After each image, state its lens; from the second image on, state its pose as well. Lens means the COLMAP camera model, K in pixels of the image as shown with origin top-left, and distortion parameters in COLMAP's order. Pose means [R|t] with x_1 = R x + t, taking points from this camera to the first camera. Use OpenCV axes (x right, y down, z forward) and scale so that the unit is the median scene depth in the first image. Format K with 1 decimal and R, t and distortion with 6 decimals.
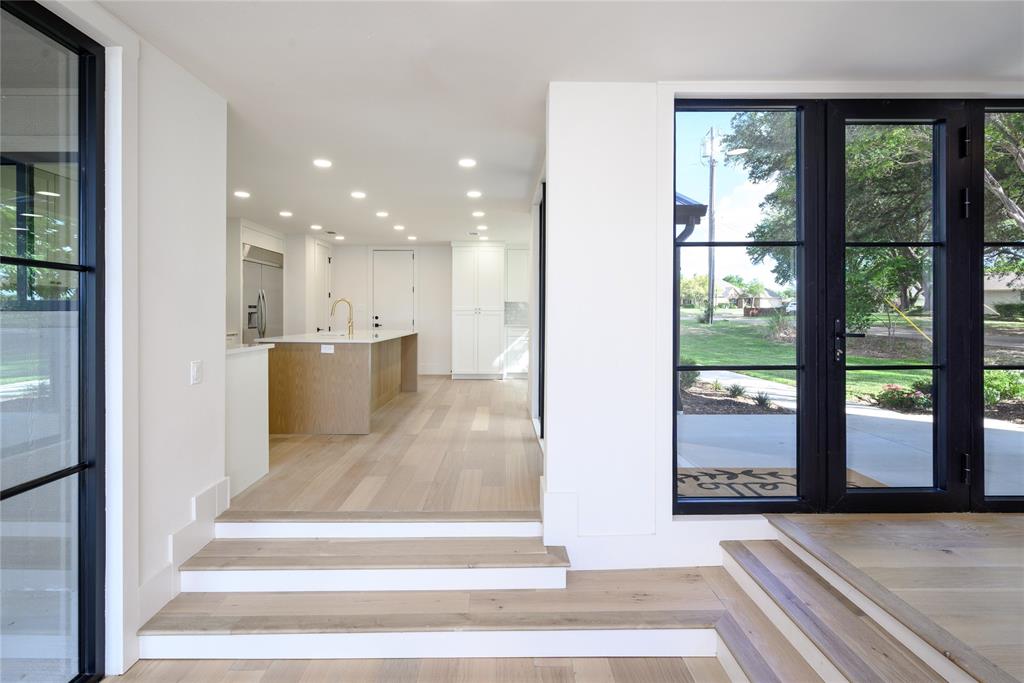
lens RADIAL K [[436.8, 0, 504.1], [0, 436.8, 313.1], [0, 0, 1]] dist [-0.000488, -0.000009]
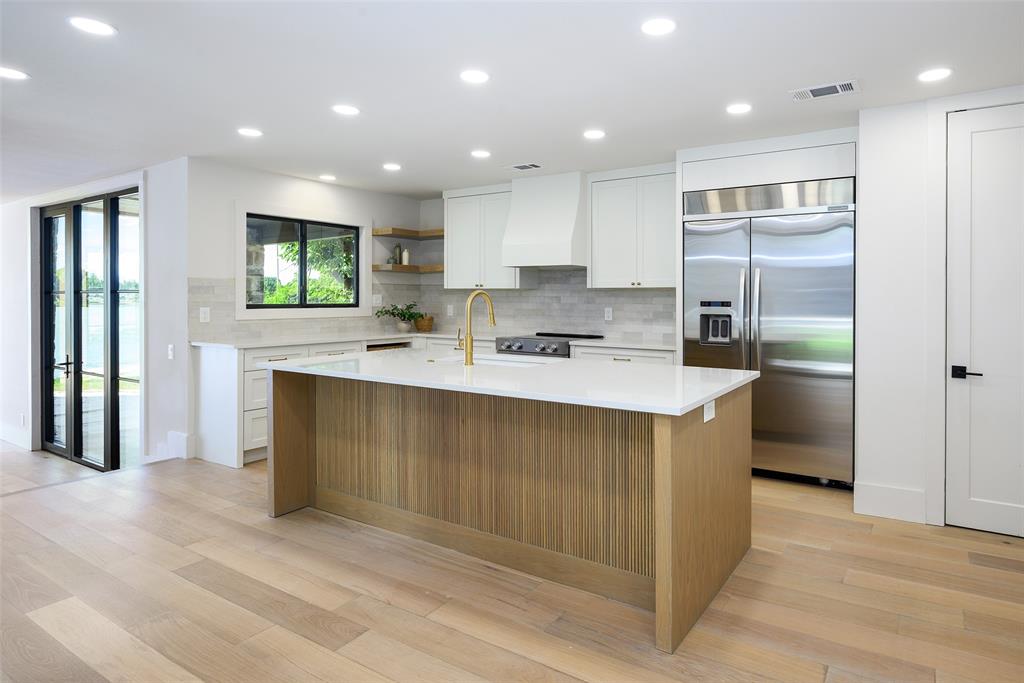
lens RADIAL K [[532.2, 0, 512.3], [0, 532.2, 303.9], [0, 0, 1]] dist [0.001087, 0.000901]
pose [[-0.516246, 0.004401, -0.856429, 0.099398], [-0.000573, 0.999985, 0.005485, -0.016756], [0.856440, 0.003322, -0.516236, 1.062198]]
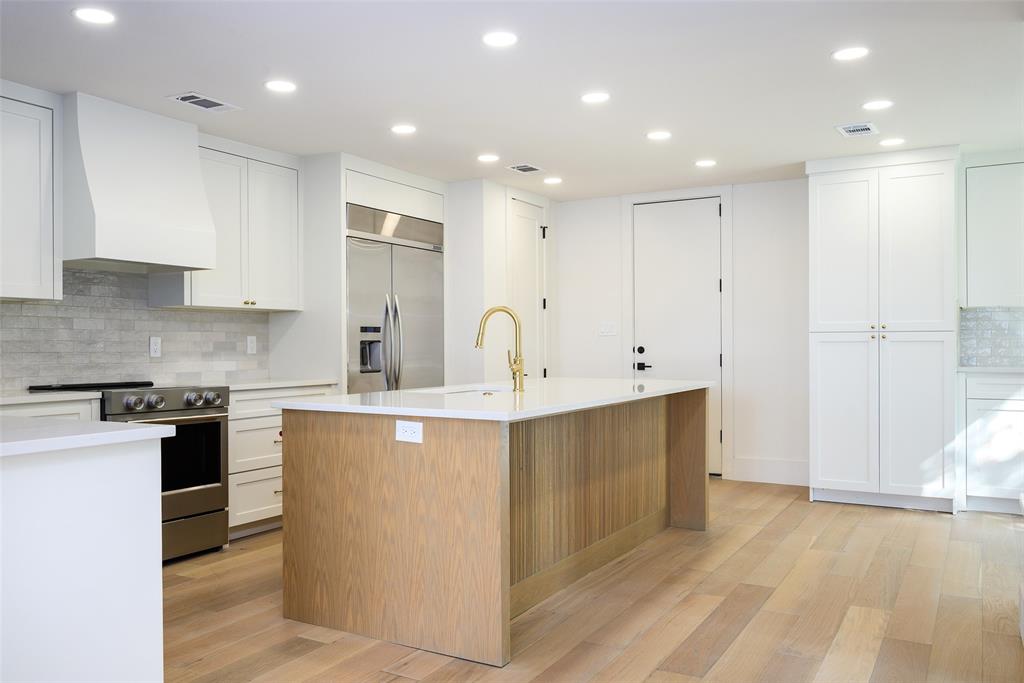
lens RADIAL K [[801.1, 0, 511.7], [0, 801.1, 346.1], [0, 0, 1]] dist [0.008078, 0.000536]
pose [[0.860375, -0.005364, -0.509633, 0.029875], [0.009398, 0.999942, 0.005341, 0.001219], [0.509574, -0.009385, 0.860376, 0.276075]]
